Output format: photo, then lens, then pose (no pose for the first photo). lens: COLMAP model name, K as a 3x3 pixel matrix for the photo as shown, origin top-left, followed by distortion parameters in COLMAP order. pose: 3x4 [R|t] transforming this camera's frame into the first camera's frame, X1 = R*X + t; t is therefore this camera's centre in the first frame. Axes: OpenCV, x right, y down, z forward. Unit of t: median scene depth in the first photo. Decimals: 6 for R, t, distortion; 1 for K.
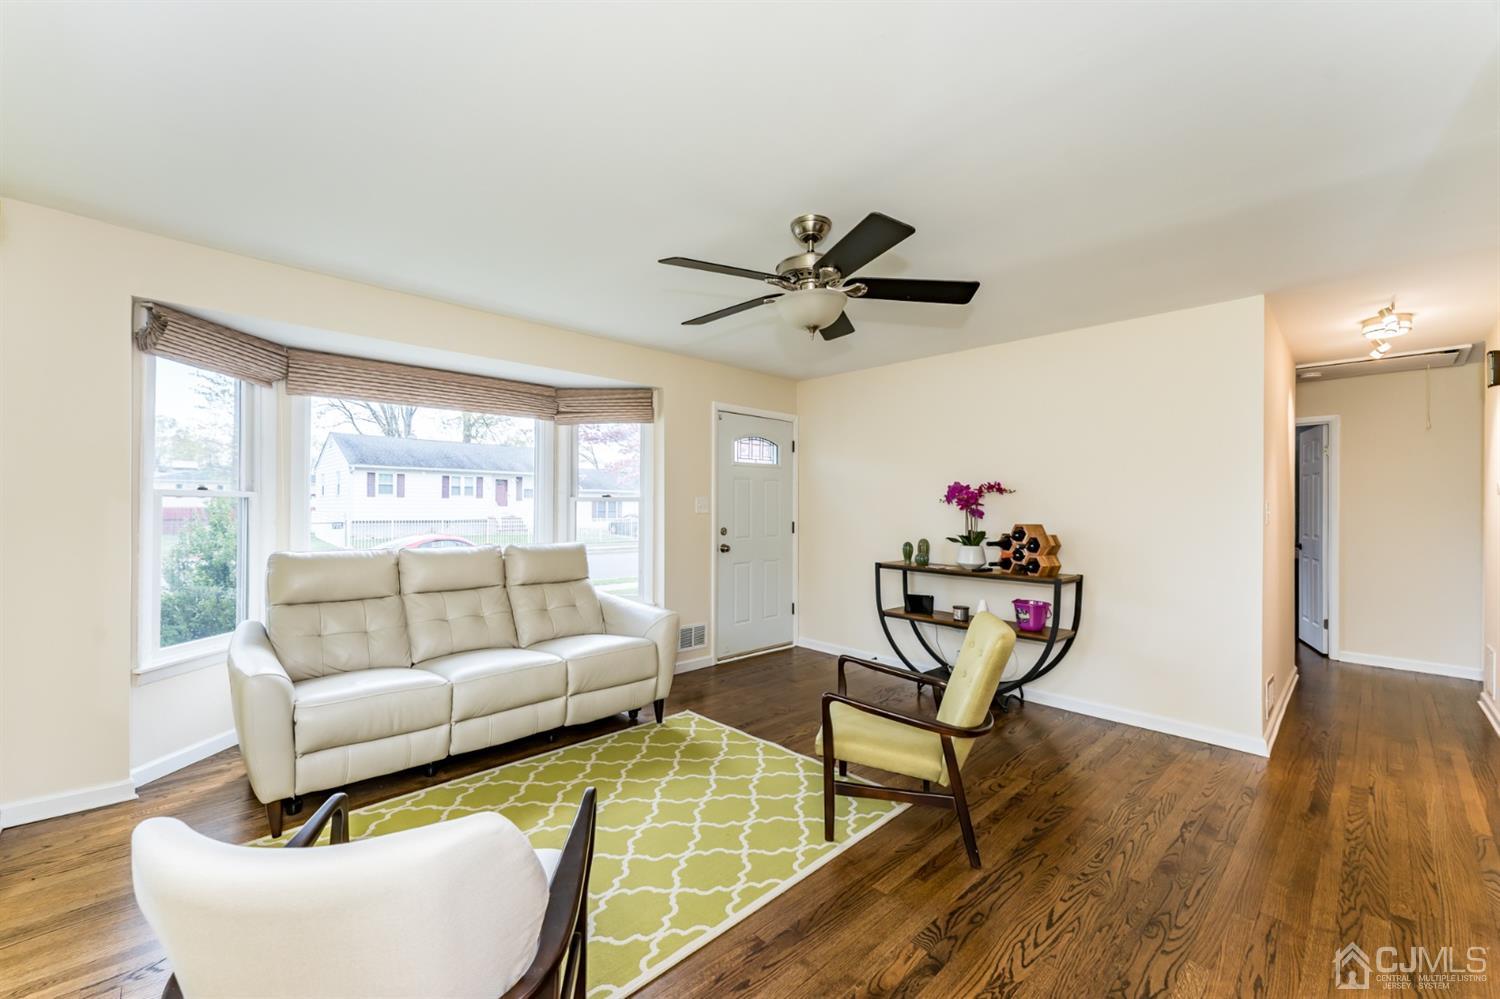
lens RADIAL K [[598.1, 0, 736.8], [0, 598.1, 503.8], [0, 0, 1]] dist [-0.003179, 0.000028]
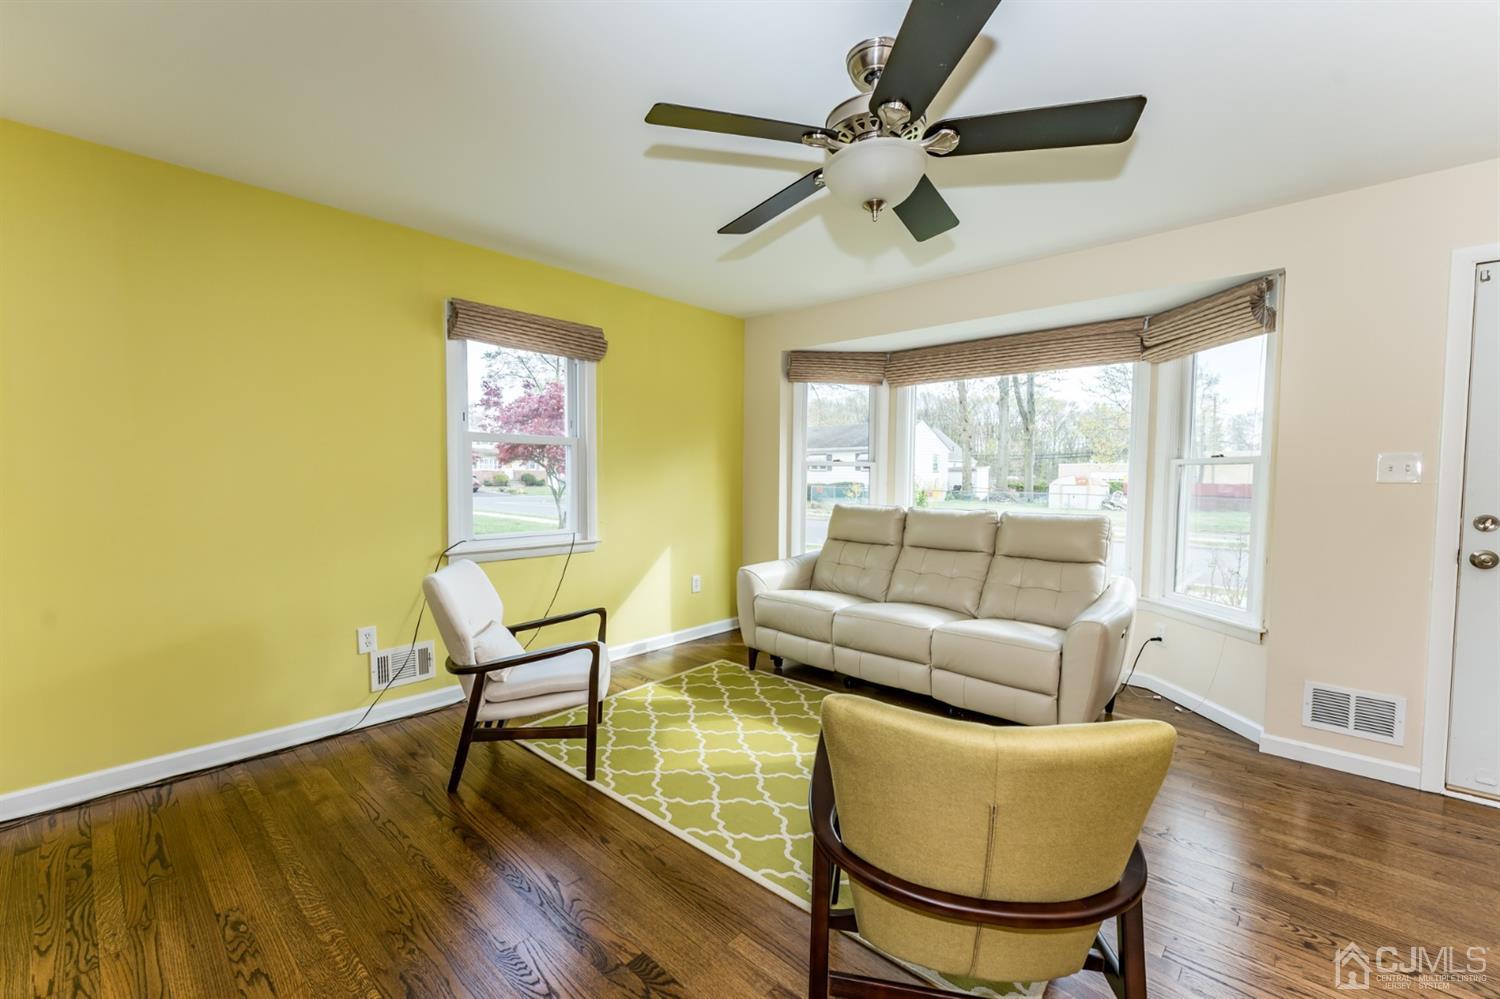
lens RADIAL K [[617.9, 0, 729.1], [0, 617.9, 503.7], [0, 0, 1]] dist [-0.000106, -0.000239]
pose [[0.059481, 0.044563, -0.997234, 0.620734], [-0.002055, 0.999006, 0.044519, 0.014437], [0.998227, -0.000599, 0.059513, 0.563487]]
